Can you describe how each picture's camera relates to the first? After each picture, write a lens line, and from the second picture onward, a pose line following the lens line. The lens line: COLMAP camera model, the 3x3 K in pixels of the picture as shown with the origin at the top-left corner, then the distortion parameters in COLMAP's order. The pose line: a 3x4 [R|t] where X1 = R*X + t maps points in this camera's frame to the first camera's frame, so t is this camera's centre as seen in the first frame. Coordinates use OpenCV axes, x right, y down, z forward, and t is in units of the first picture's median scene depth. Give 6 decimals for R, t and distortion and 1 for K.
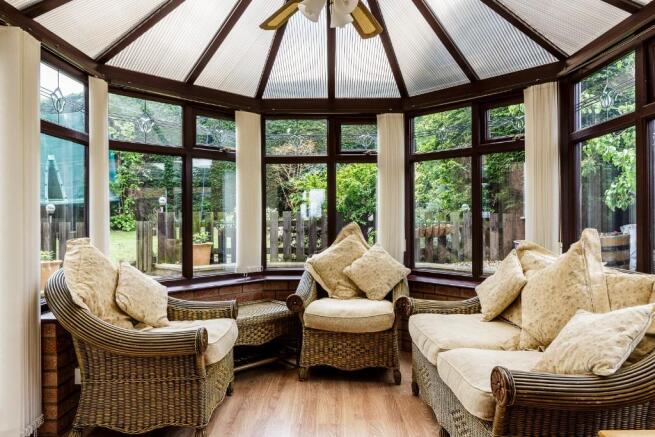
lens RADIAL K [[440.0, 0, 325.2], [0, 440.0, 216.7], [0, 0, 1]] dist [0.011013, 0.000048]
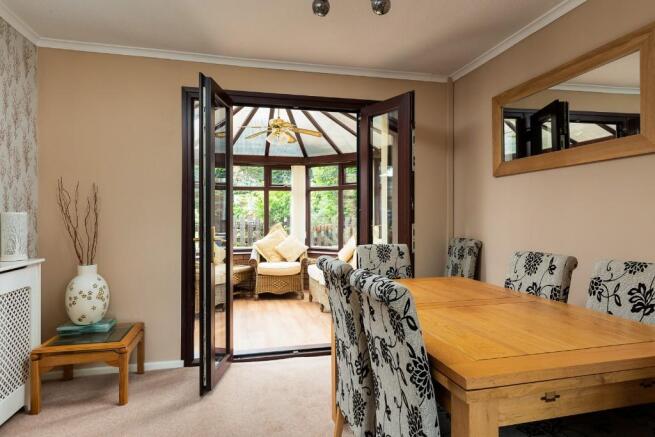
lens RADIAL K [[393.7, 0, 328.7], [0, 393.7, 217.1], [0, 0, 1]] dist [0.002047, 0.000267]
pose [[0.970139, 0.003929, 0.242519, -0.136159], [-0.004794, 0.999984, 0.002978, -0.017591], [-0.242504, -0.004052, 0.970142, -0.683239]]
